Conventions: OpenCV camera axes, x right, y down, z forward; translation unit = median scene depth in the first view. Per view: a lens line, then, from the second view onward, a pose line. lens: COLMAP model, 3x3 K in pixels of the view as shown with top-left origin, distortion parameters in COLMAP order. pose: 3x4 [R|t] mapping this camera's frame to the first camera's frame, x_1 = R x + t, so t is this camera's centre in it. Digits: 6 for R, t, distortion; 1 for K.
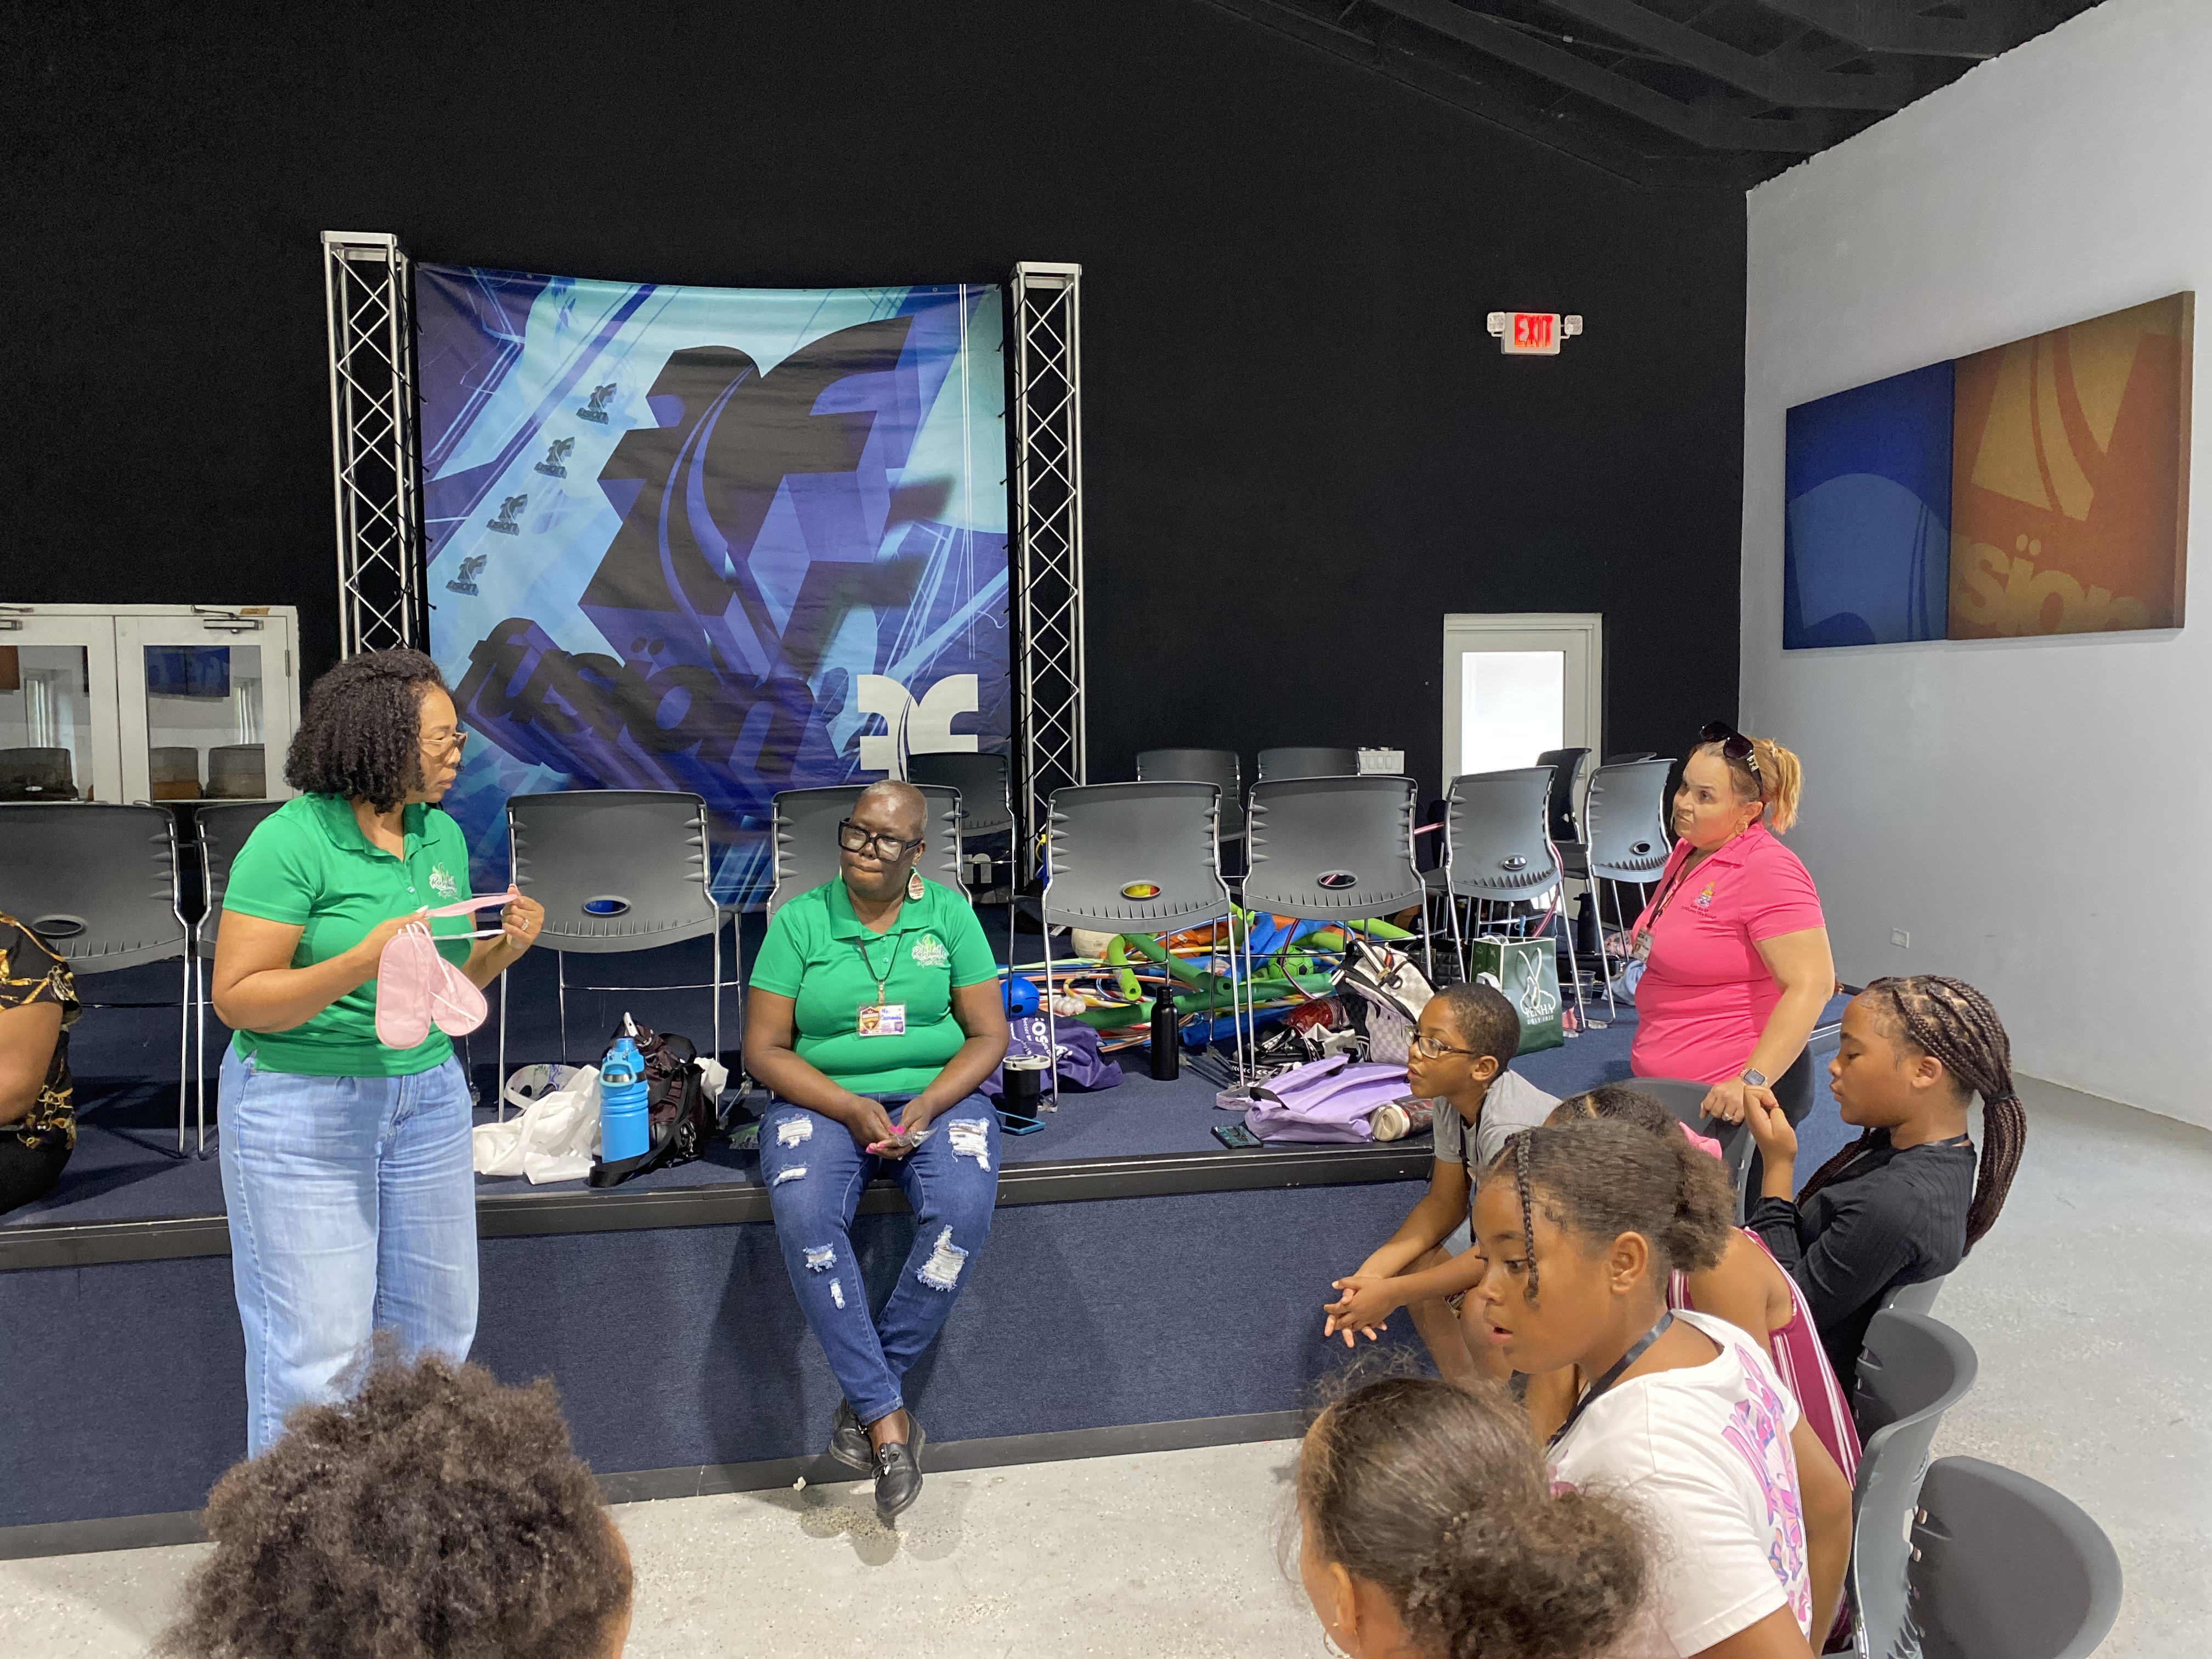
lens RADIAL K [[1626.1, 0, 1105.2], [0, 1626.1, 861.8], [0, 0, 1]] dist [0.000762, -0.099410]
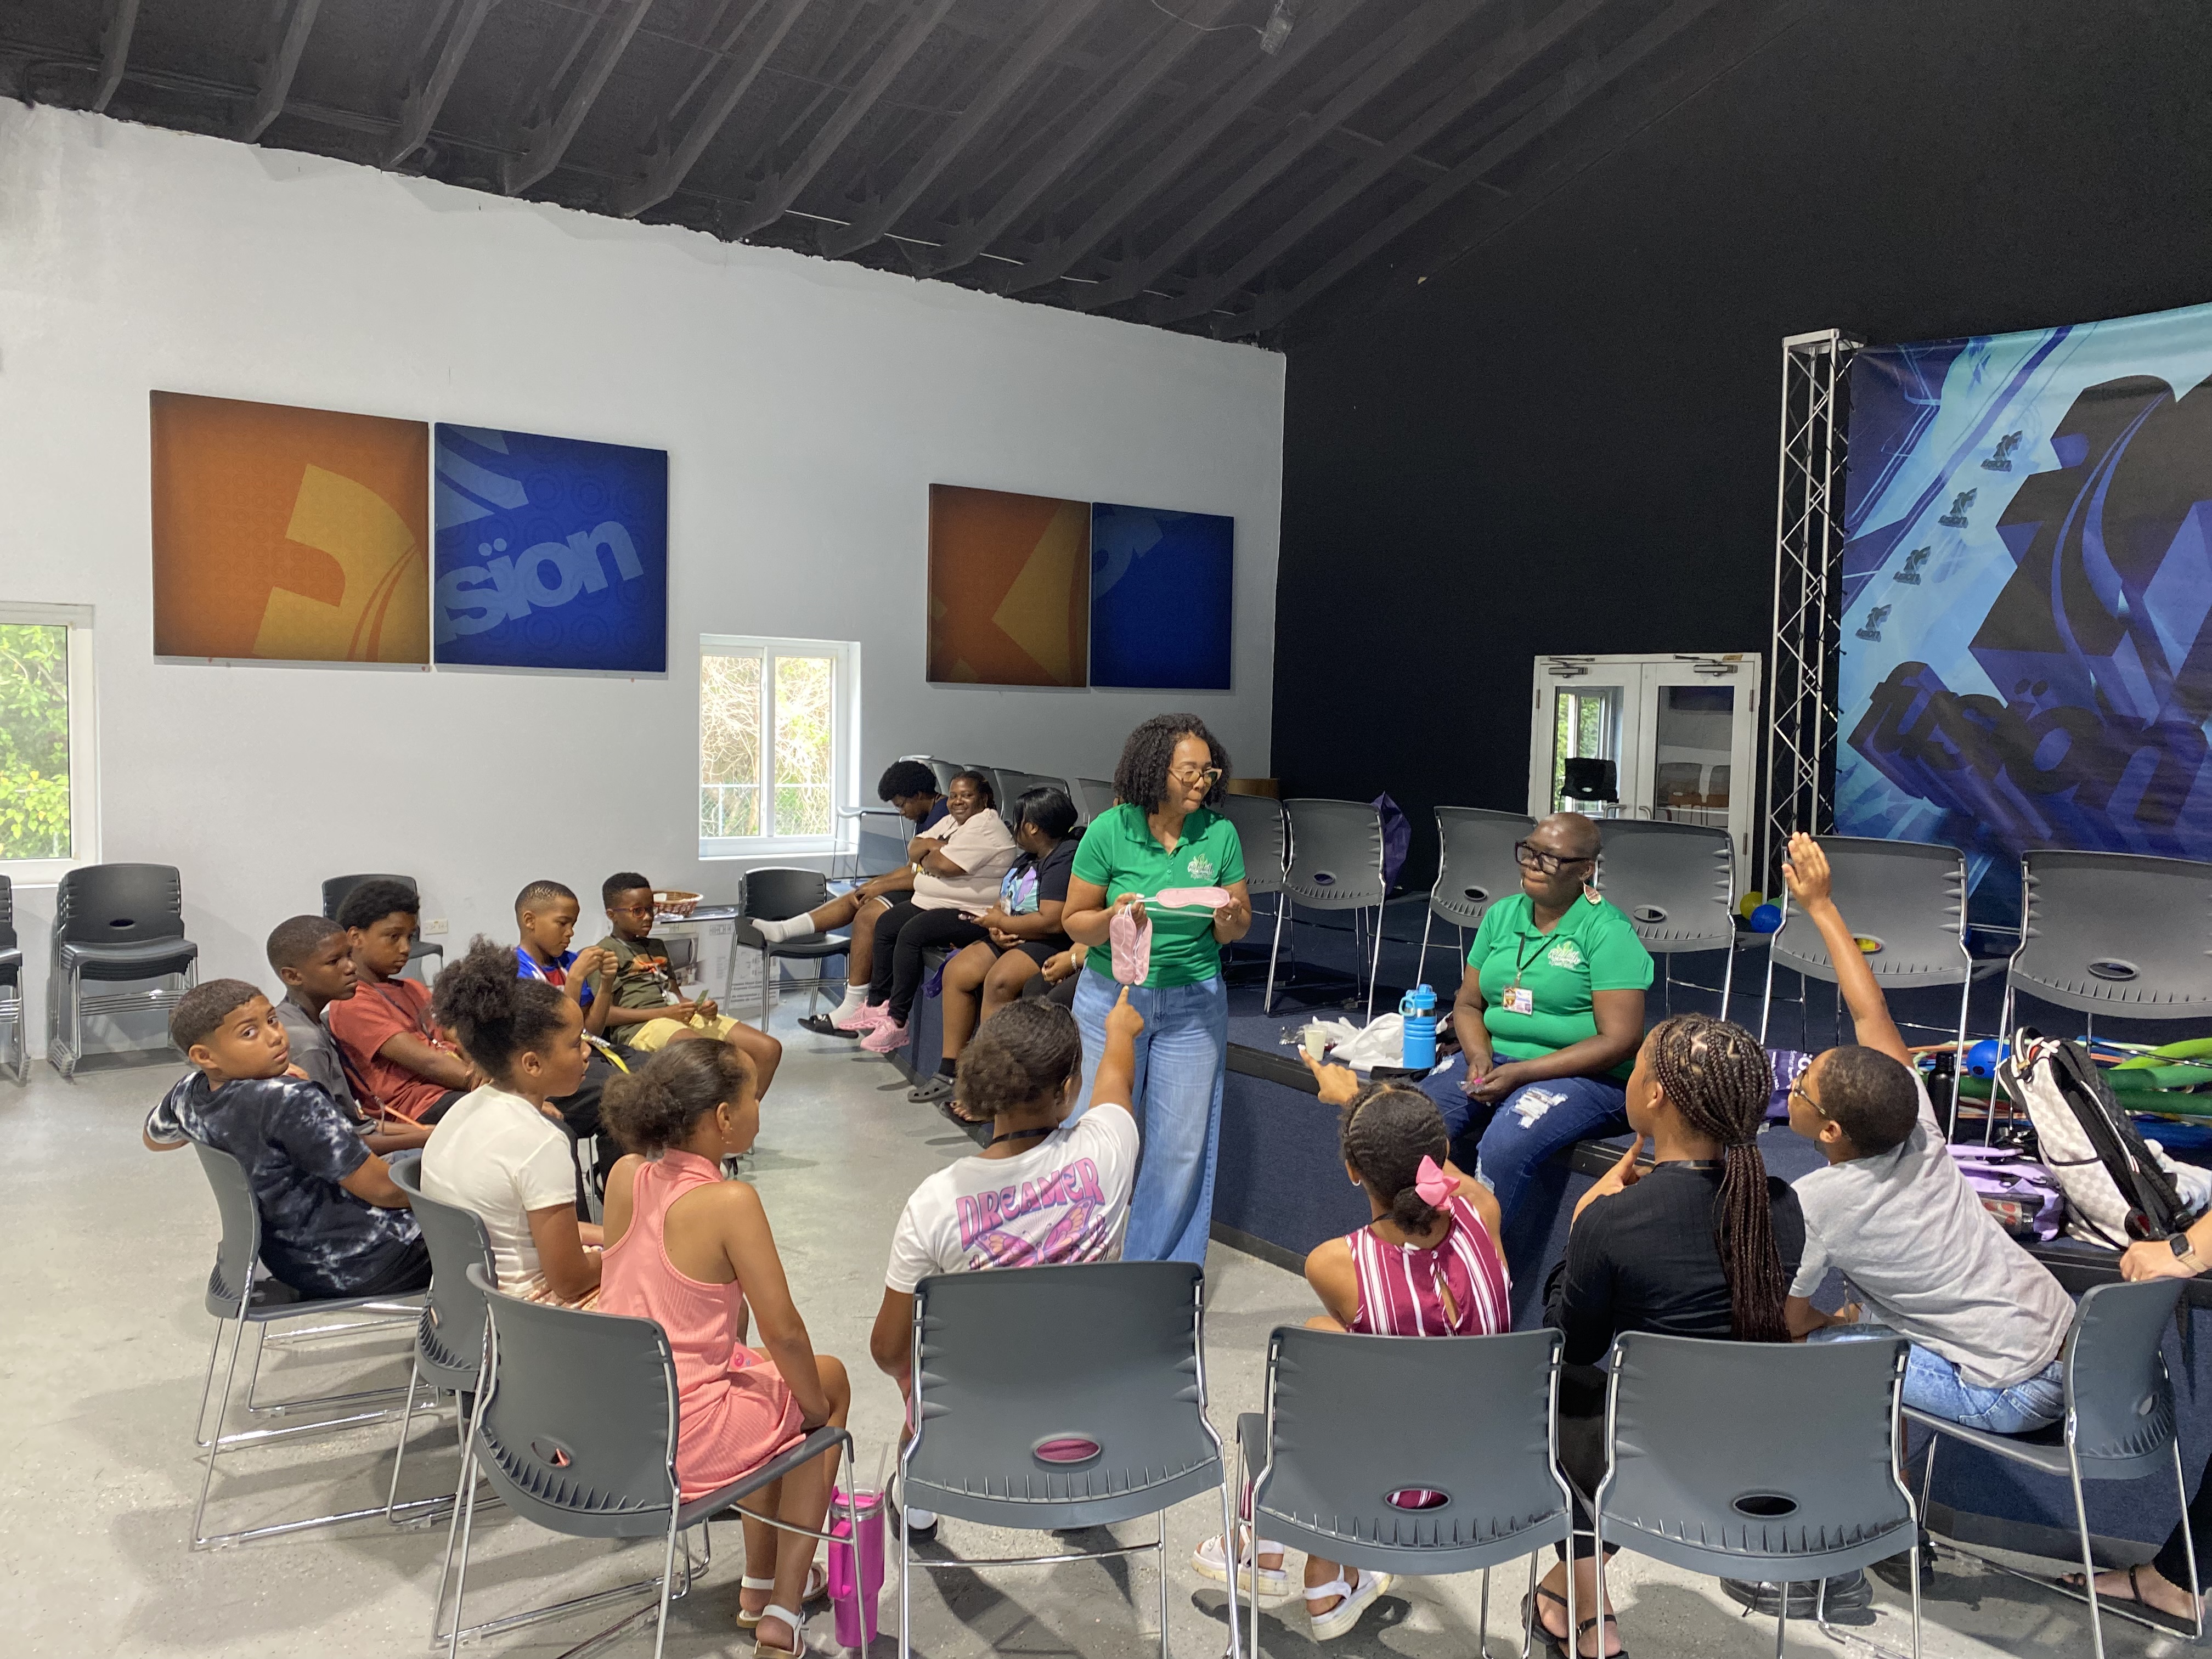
lens RADIAL K [[1681.8, 0, 1170.8], [0, 1681.8, 830.0], [0, 0, 1]] dist [-0.002368, -0.007095]
pose [[0.430700, 0.076471, -0.899250, 0.435831], [-0.106098, 0.993785, 0.033694, -0.024264], [0.896237, 0.080897, 0.436136, 0.079739]]
